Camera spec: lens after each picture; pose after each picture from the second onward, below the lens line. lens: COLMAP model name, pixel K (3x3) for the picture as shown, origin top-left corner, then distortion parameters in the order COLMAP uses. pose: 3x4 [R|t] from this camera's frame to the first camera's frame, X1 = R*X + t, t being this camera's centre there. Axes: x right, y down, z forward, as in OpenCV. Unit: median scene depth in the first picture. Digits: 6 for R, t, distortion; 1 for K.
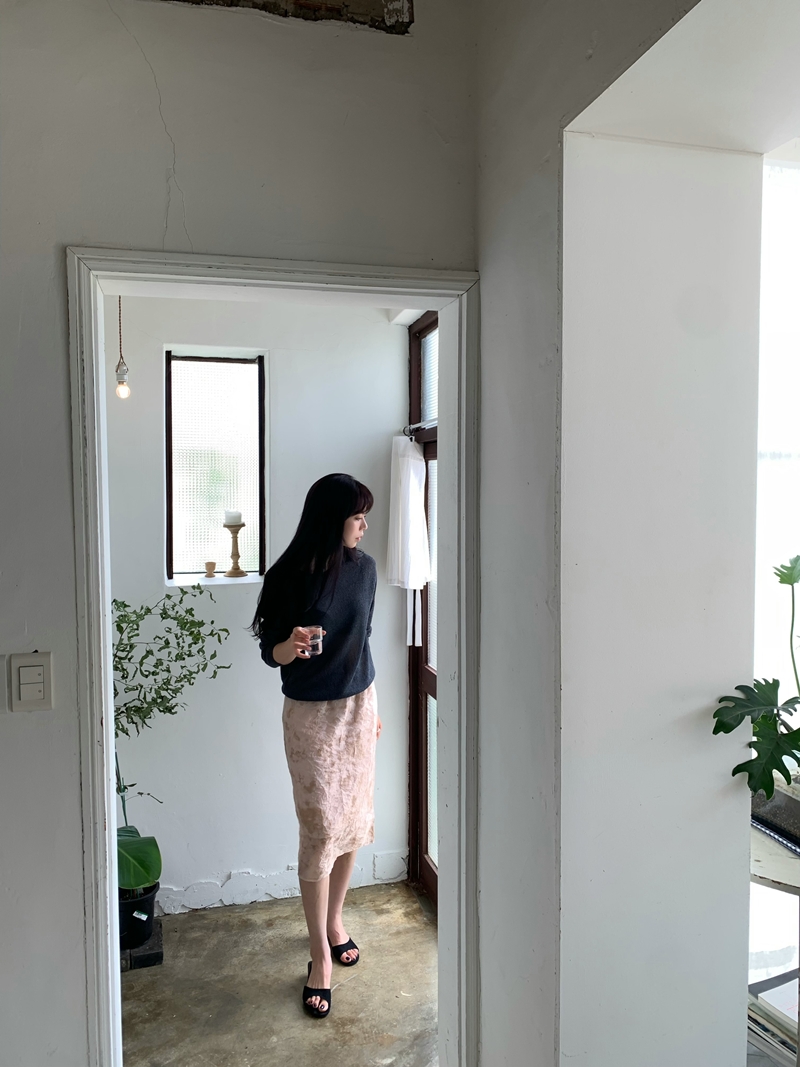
lens RADIAL K [[799.6, 0, 410.7], [0, 799.6, 520.4], [0, 0, 1]] dist [0.001944, -0.012589]
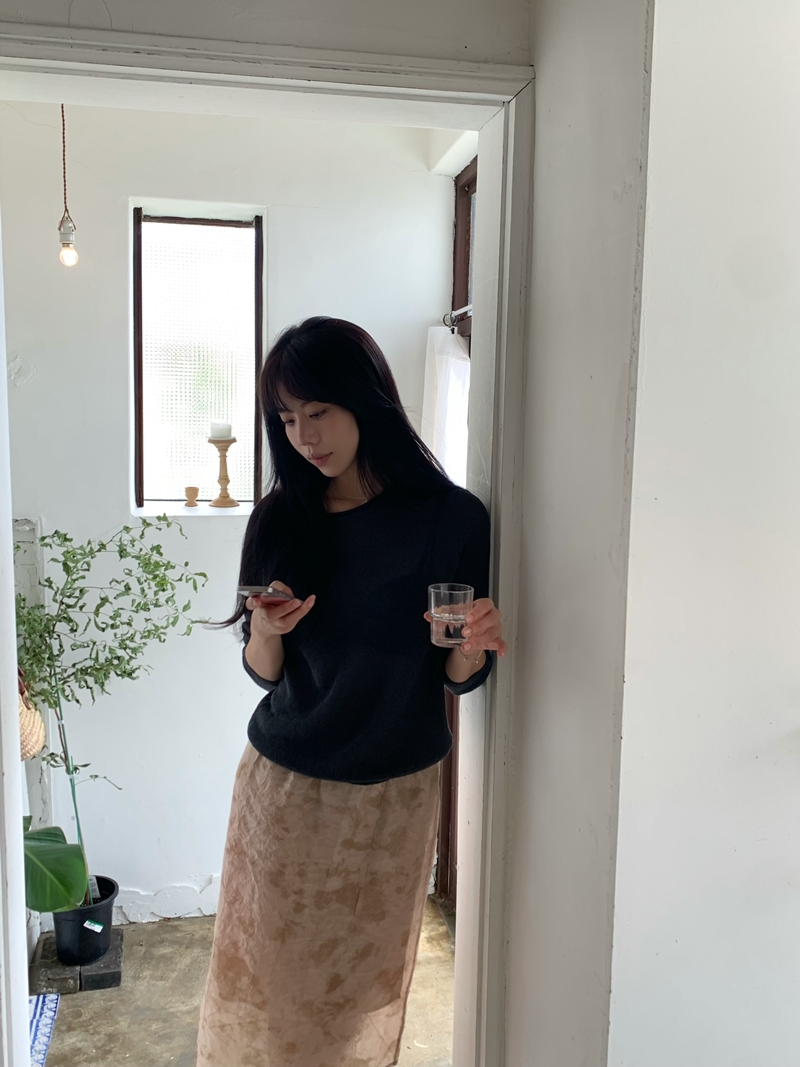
lens RADIAL K [[957.1, 0, 412.6], [0, 957.1, 520.5], [0, 0, 1]] dist [-0.003528, 0.008603]
pose [[0.997398, 0.029924, -0.065582, 0.030588], [-0.024838, 0.996718, 0.077049, 0.009006], [0.067672, -0.075220, 0.994868, 0.100820]]
